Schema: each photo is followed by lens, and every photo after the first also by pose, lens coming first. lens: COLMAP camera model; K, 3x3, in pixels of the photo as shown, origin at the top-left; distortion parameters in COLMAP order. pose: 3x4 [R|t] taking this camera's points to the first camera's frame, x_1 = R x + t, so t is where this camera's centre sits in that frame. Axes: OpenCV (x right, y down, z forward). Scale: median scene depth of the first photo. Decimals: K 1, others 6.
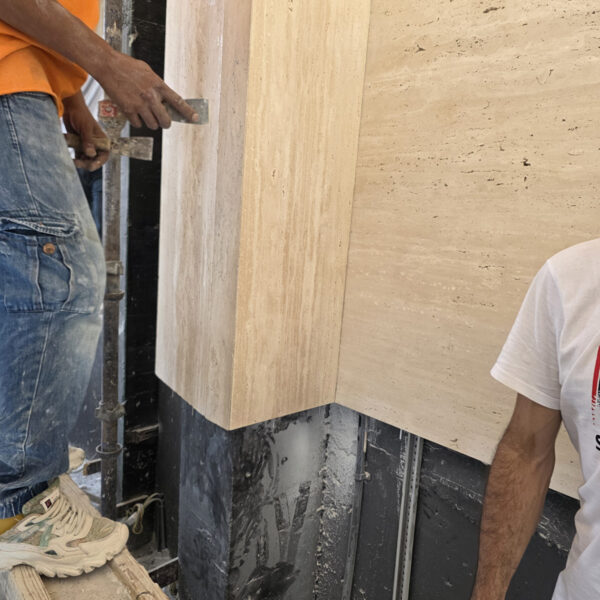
lens RADIAL K [[548.3, 0, 300.0], [0, 548.3, 300.0], [0, 0, 1]] dist [0.083375, -0.081955]
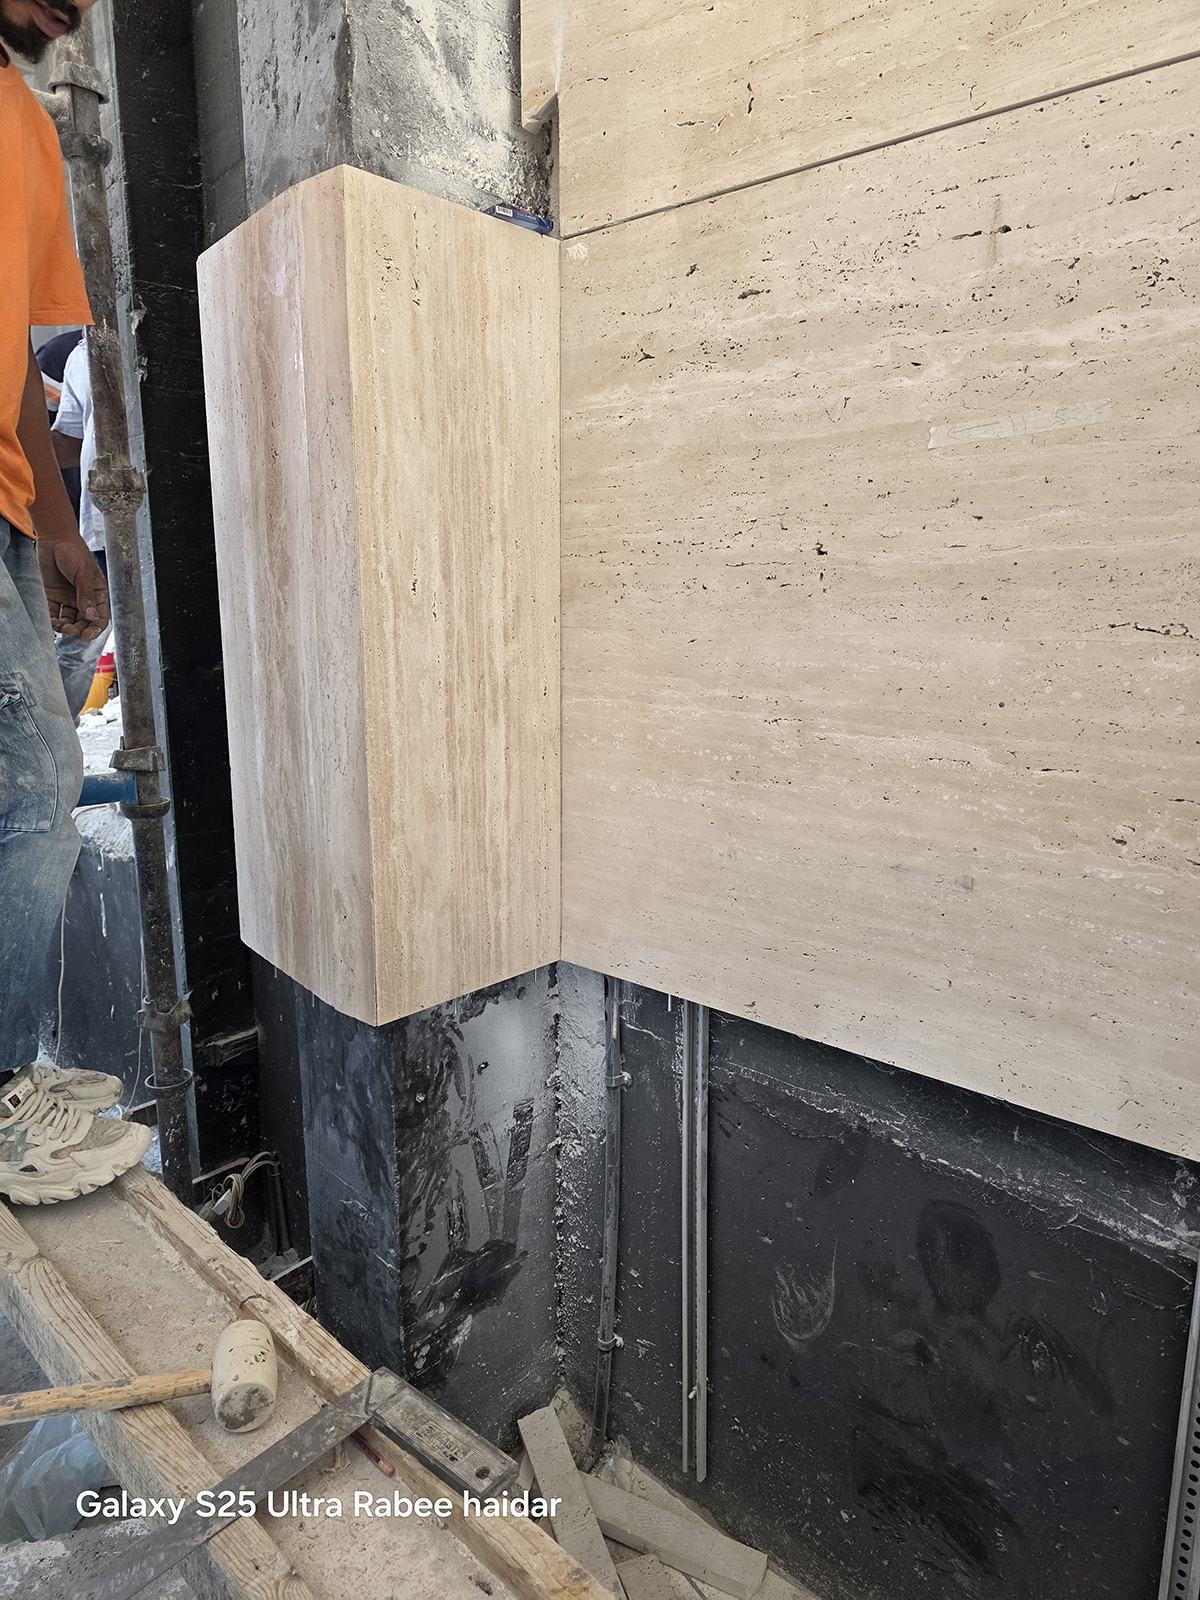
lens RADIAL K [[1063.7, 0, 600.0], [0, 1063.7, 800.0], [0, 0, 1]] dist [0.082222, -0.040106]
pose [[0.993949, -0.082923, 0.072042, 0.042415], [0.079958, 0.995865, 0.043115, -0.032302], [-0.075319, -0.037094, 0.996469, -0.138488]]
